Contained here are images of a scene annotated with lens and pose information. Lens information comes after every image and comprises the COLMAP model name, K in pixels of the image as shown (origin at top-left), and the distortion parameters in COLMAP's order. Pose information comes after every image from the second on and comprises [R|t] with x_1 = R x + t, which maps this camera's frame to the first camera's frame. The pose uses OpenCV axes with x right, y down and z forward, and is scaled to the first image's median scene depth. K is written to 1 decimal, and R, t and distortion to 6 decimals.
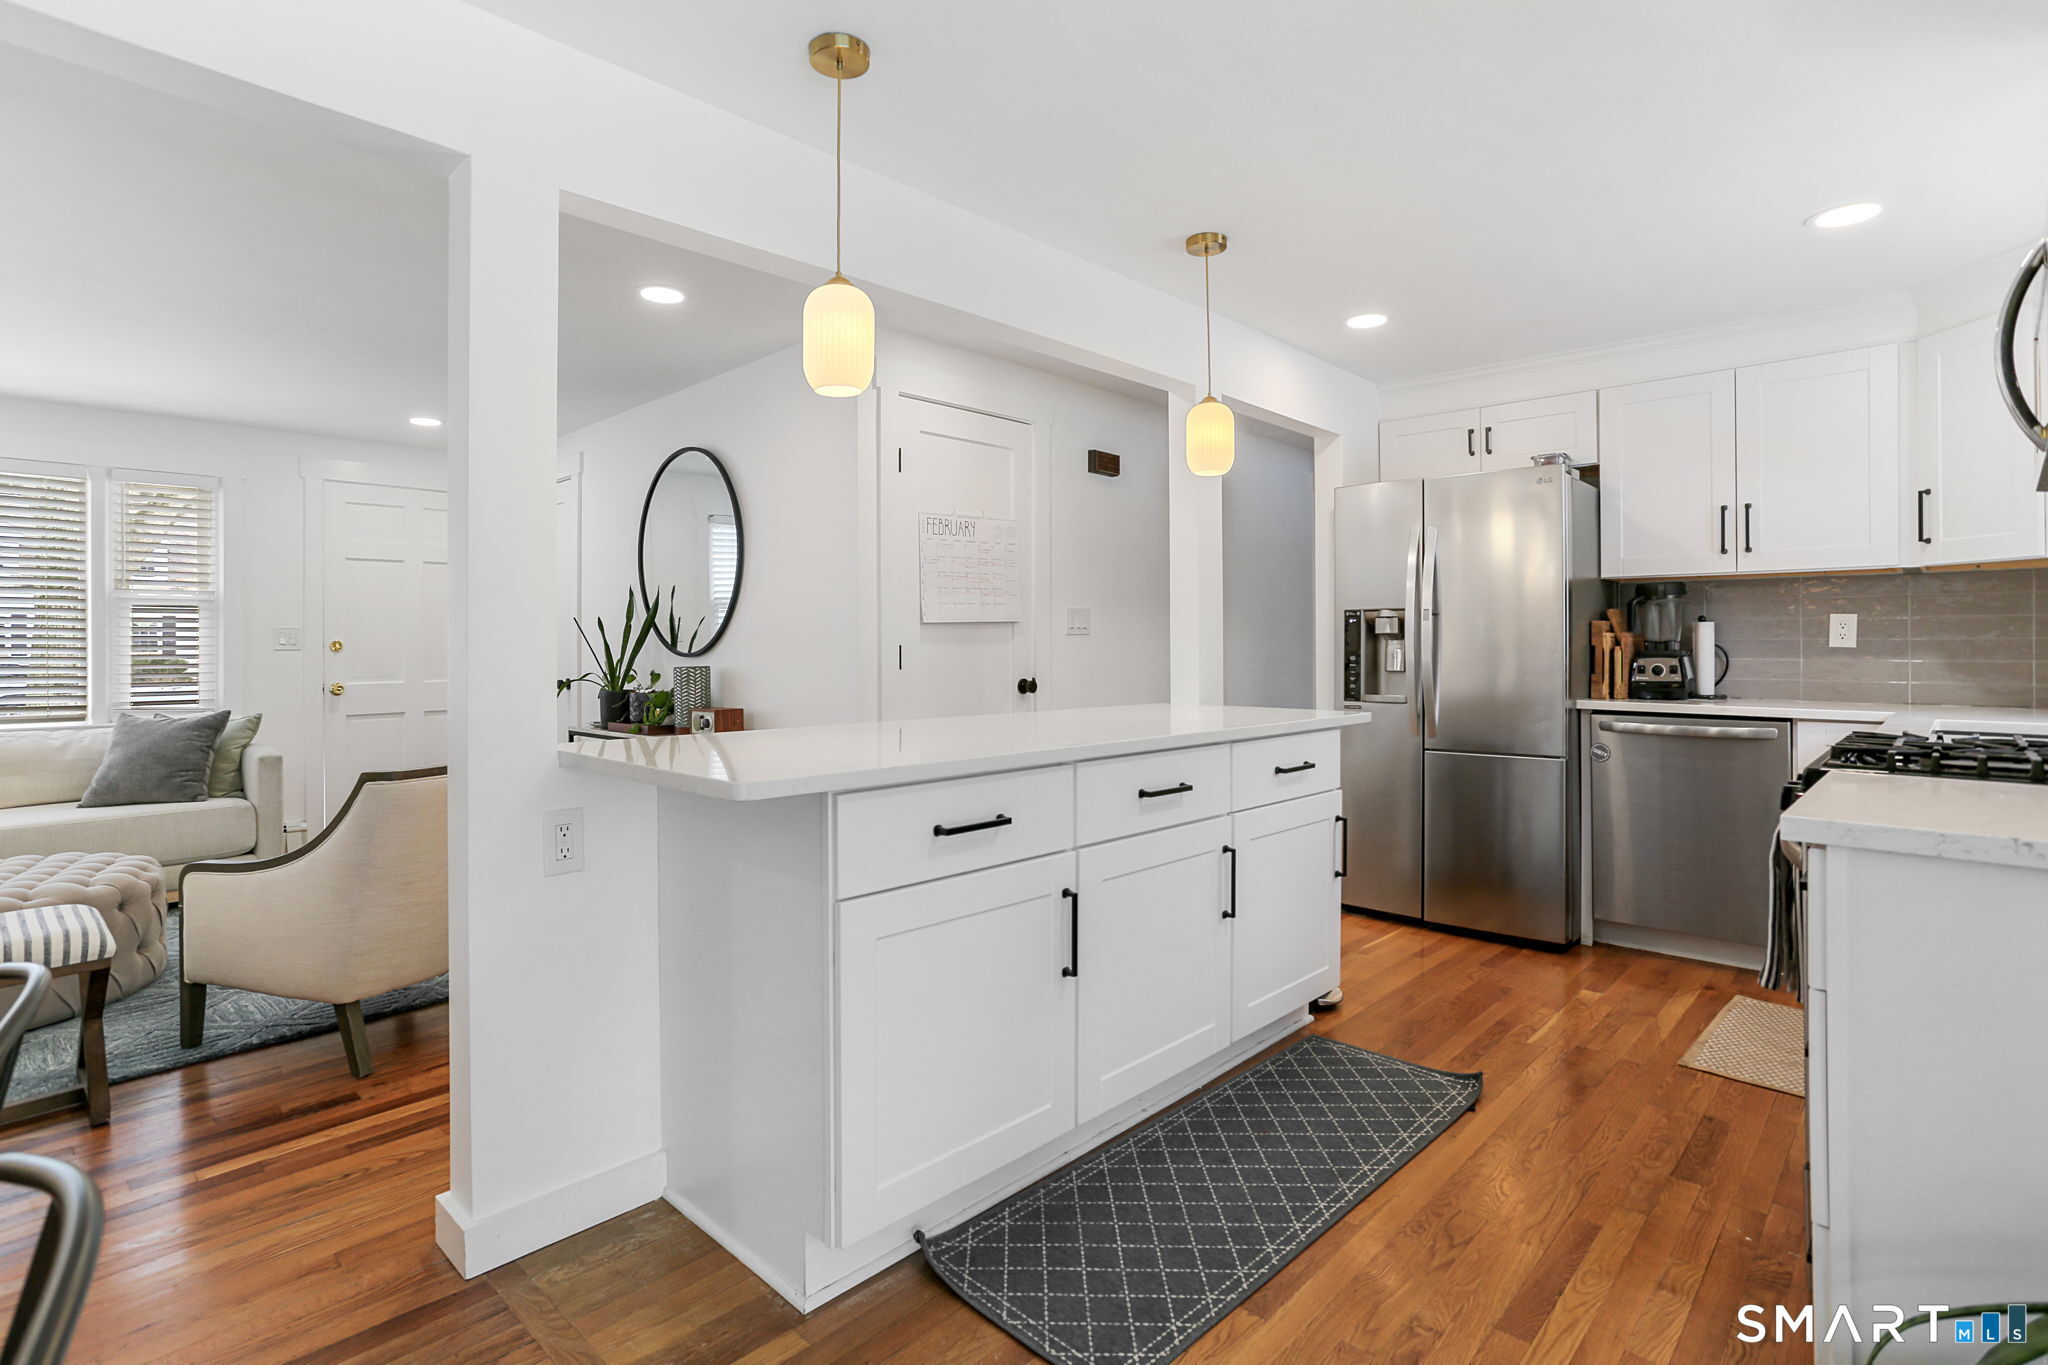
lens RADIAL K [[999.6, 0, 1024.2], [0, 999.6, 618.7], [0, 0, 1]] dist [-0.028333, 0.019146]
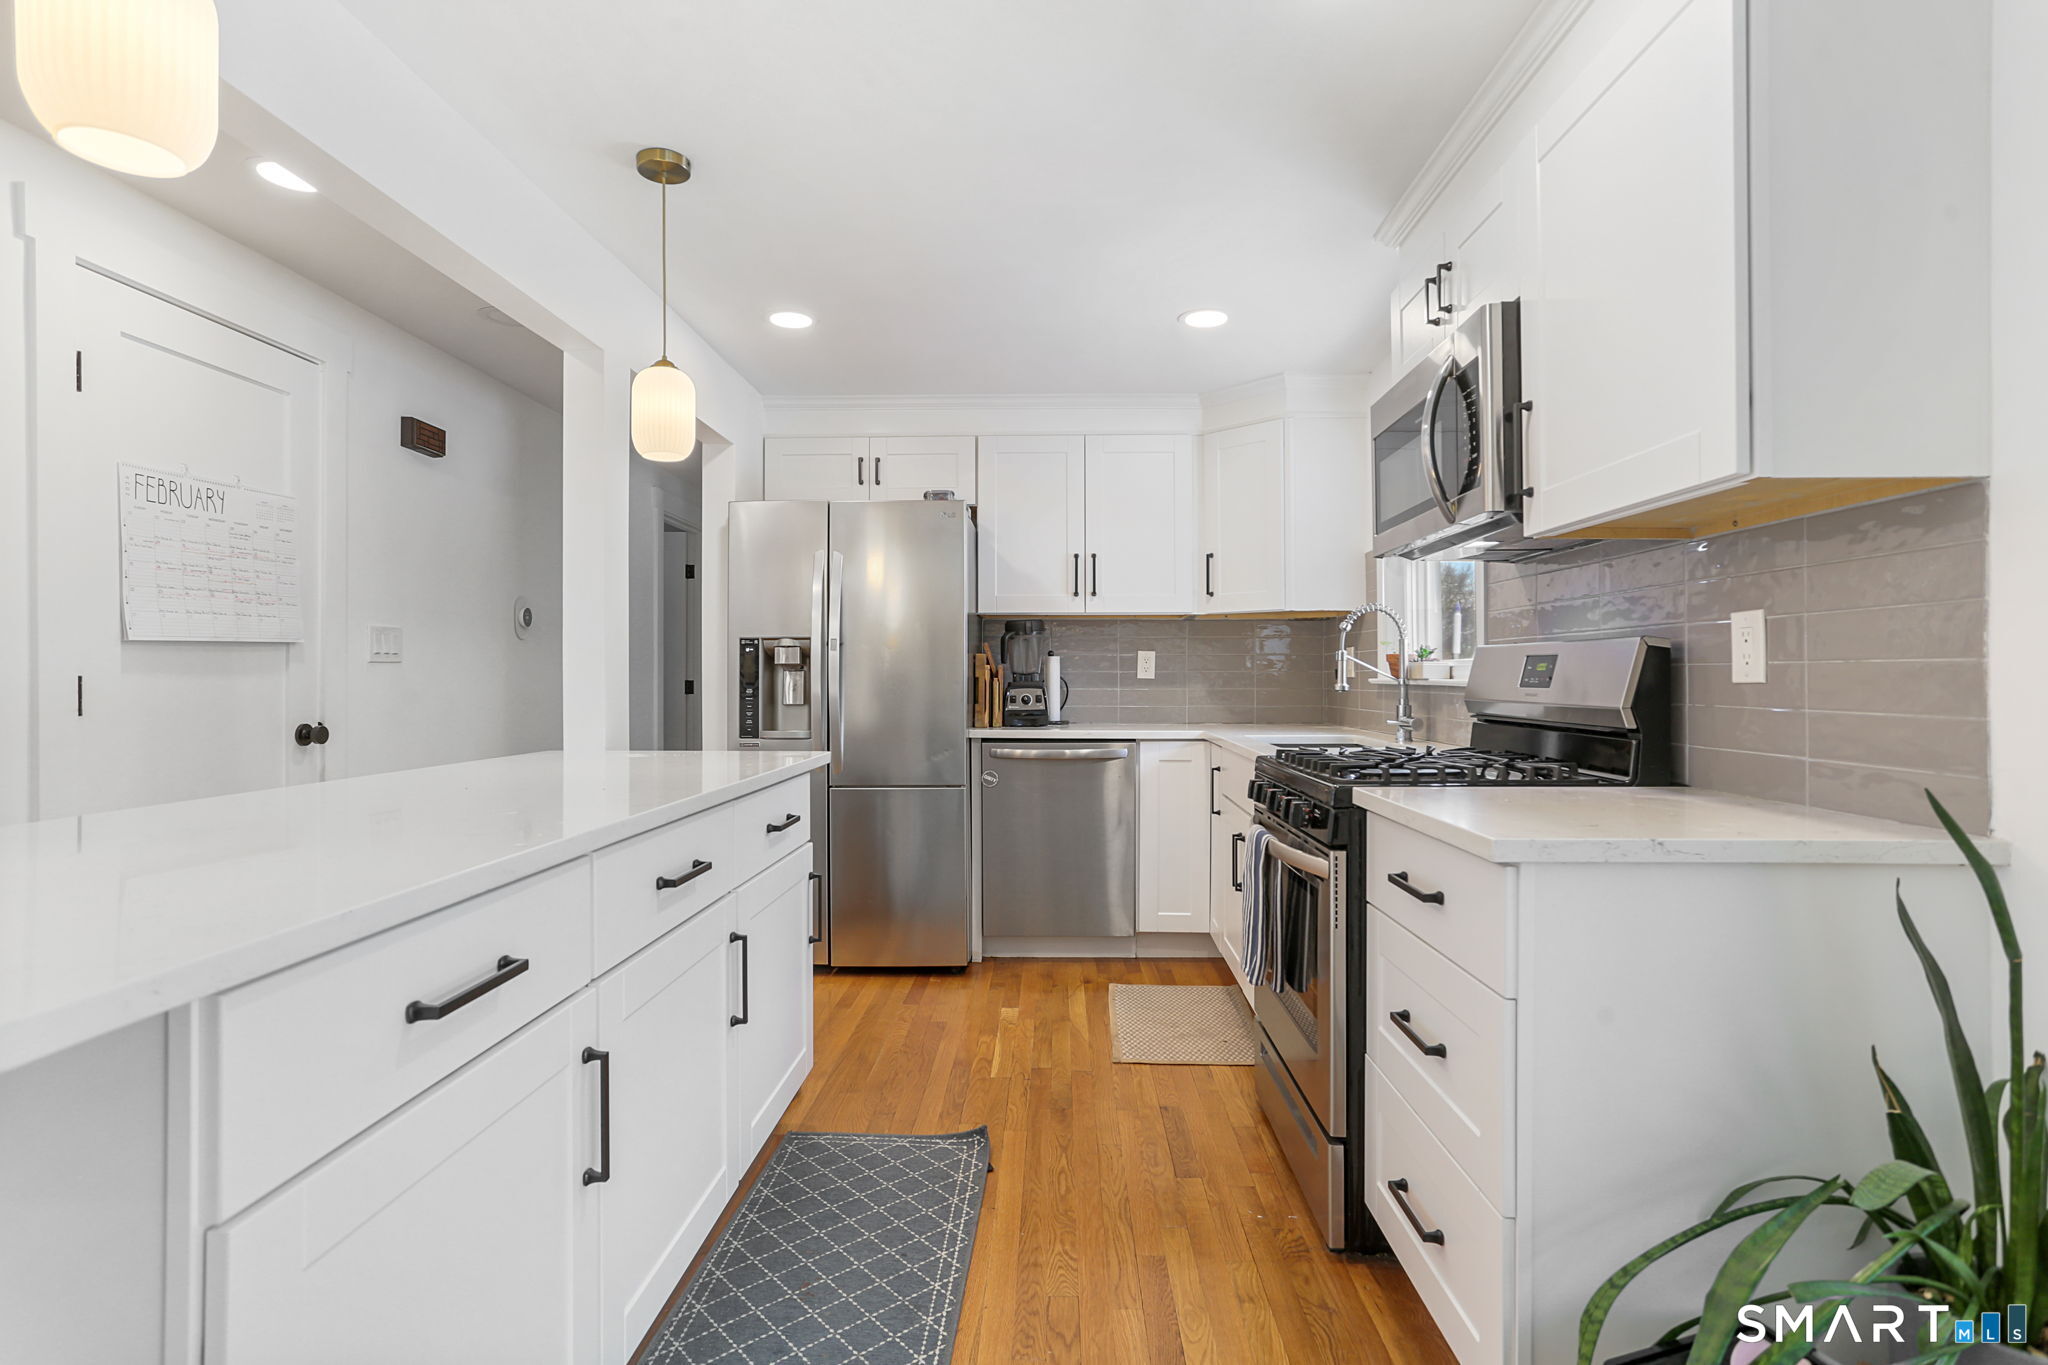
lens RADIAL K [[990.2, 0, 1022.4], [0, 990.2, 663.8], [0, 0, 1]] dist [-0.053414, 0.034454]
pose [[0.747777, 0.009089, 0.663887, -0.091981], [-0.017013, 0.999840, 0.005474, 0.006439], [-0.663732, -0.015388, 0.747813, 0.186096]]
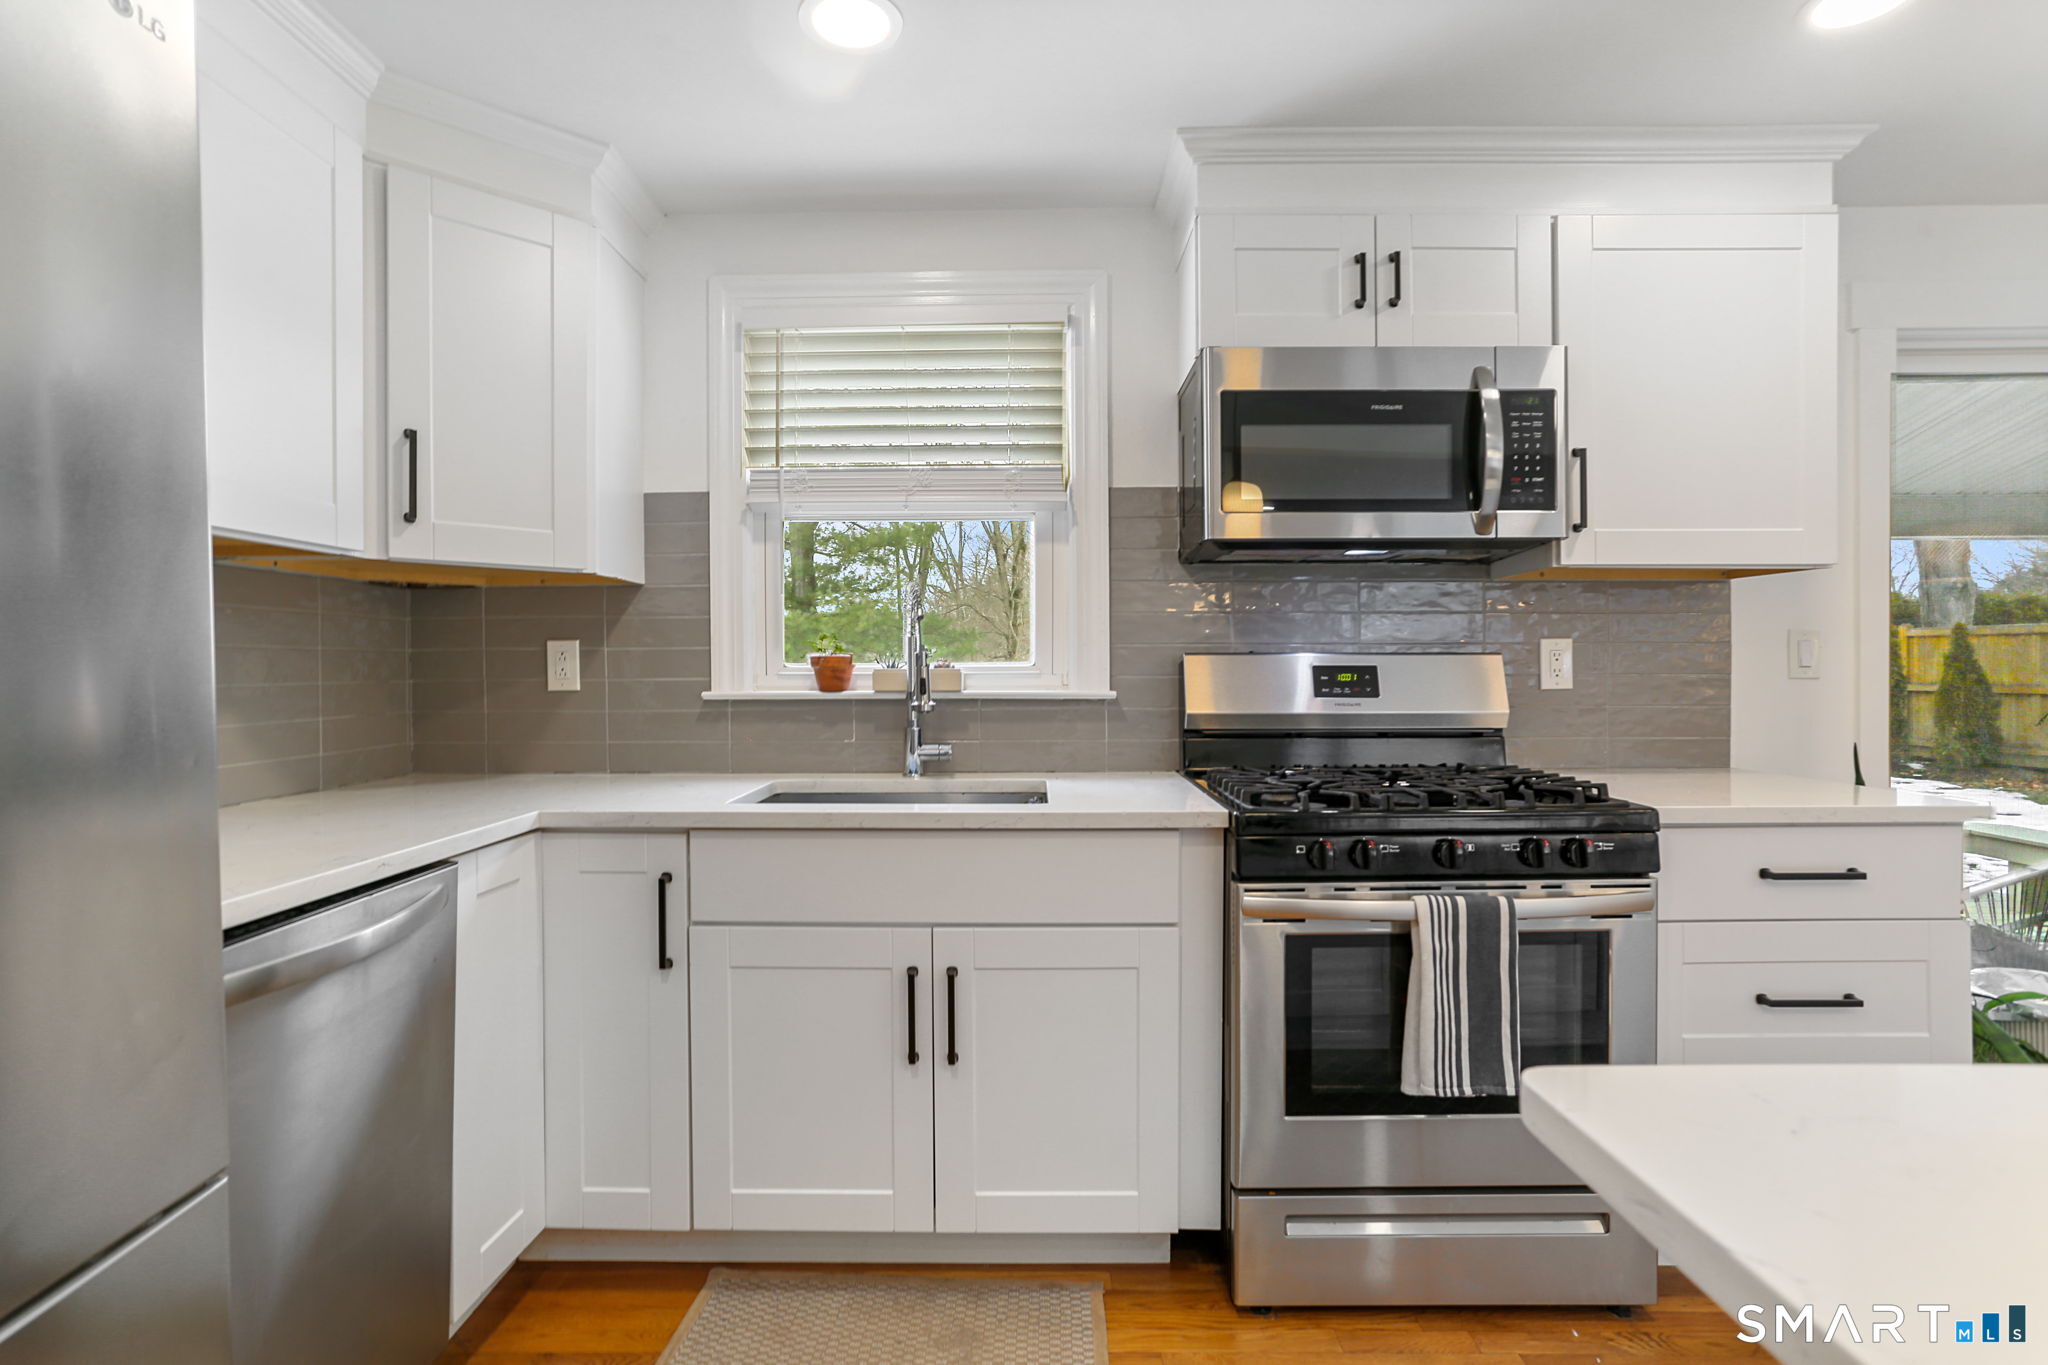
lens RADIAL K [[990.2, 0, 1022.4], [0, 990.2, 663.8], [0, 0, 1]] dist [-0.053414, 0.034454]
pose [[-0.673044, 0.006086, 0.739578, 0.204728], [-0.012855, 0.999719, -0.019925, 0.012466], [-0.739491, -0.022918, -0.672776, 0.956608]]
